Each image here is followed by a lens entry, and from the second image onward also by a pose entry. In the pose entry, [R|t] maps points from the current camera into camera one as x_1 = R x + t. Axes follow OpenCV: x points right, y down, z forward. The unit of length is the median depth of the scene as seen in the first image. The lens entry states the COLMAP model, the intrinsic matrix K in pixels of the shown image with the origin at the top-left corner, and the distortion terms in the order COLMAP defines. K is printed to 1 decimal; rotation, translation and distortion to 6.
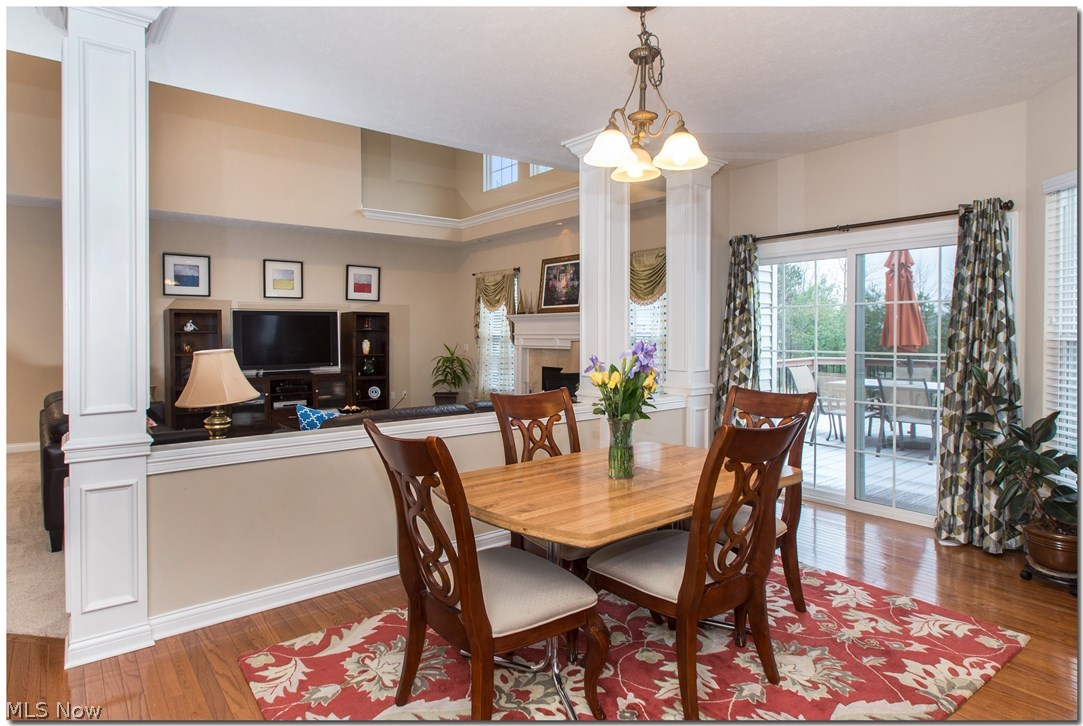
lens RADIAL K [[598.3, 0, 528.3], [0, 598.3, 332.4], [0, 0, 1]] dist [0.005528, 0.000278]
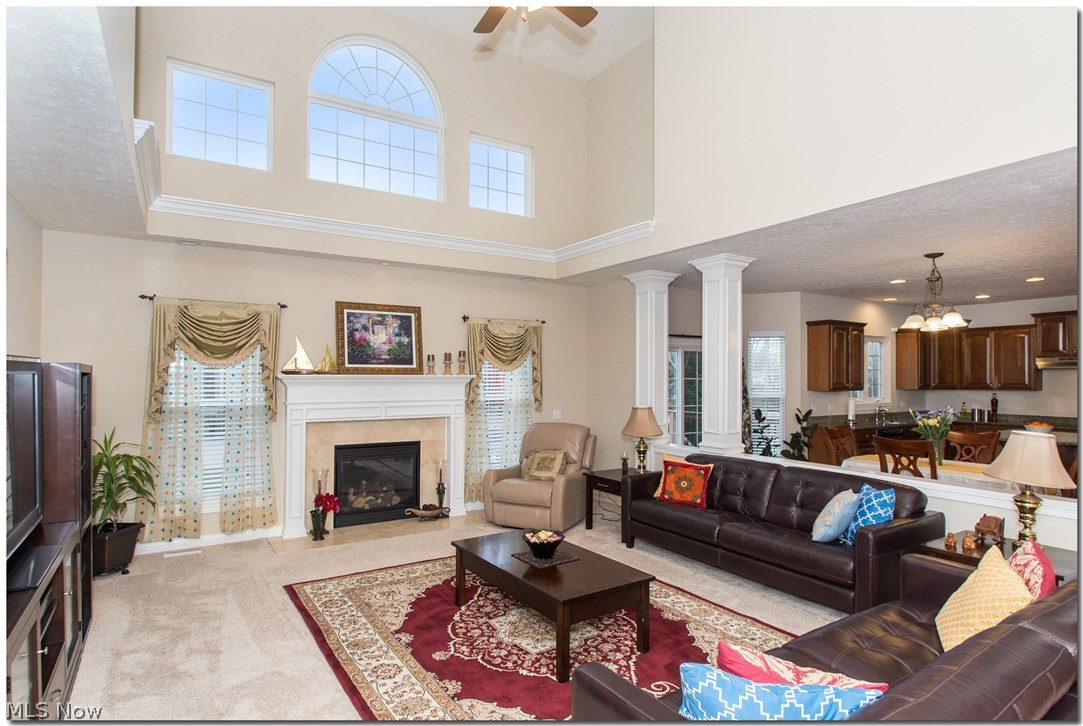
lens RADIAL K [[557.1, 0, 512.0], [0, 557.1, 372.3], [0, 0, 1]] dist [0.003772, -0.002492]
pose [[0.128141, 0.013202, 0.991668, -0.619883], [-0.000226, 0.999912, -0.013283, -0.024010], [-0.991756, 0.001478, 0.128133, 0.683558]]
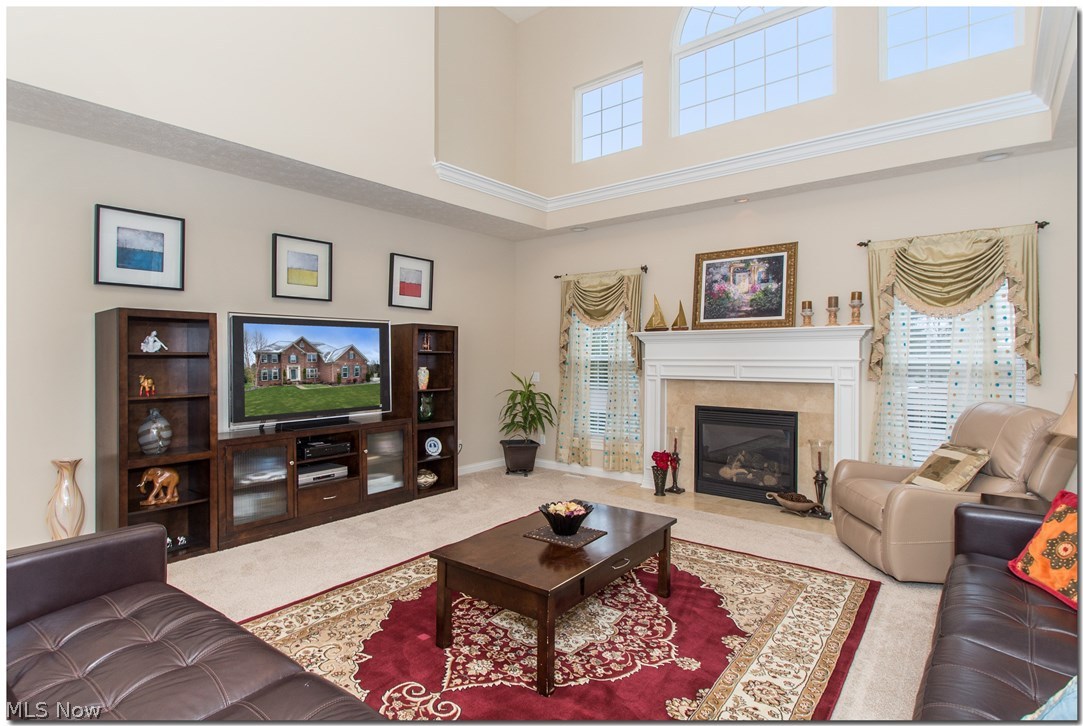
lens RADIAL K [[557.1, 0, 525.9], [0, 557.1, 351.3], [0, 0, 1]] dist [0.003772, -0.002492]
pose [[0.977137, 0.006324, 0.212517, -0.305645], [-0.004298, 0.999941, -0.009994, 0.000608], [-0.212567, 0.008852, 0.977106, 0.394612]]
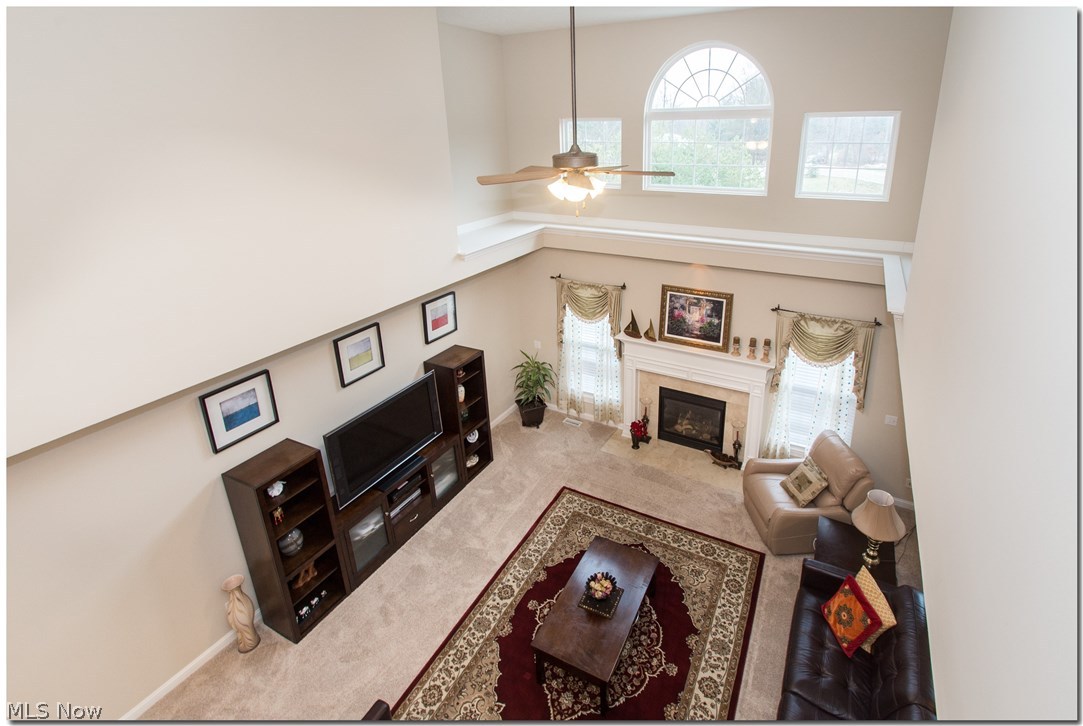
lens RADIAL K [[501.0, 0, 595.8], [0, 501.0, 277.6], [0, 0, 1]] dist [-0.000318, 0.000554]
pose [[0.907229, -0.130941, 0.399736, -0.377890], [0.012706, 0.958411, 0.285108, -0.351586], [-0.420444, -0.253579, 0.871163, 0.354131]]
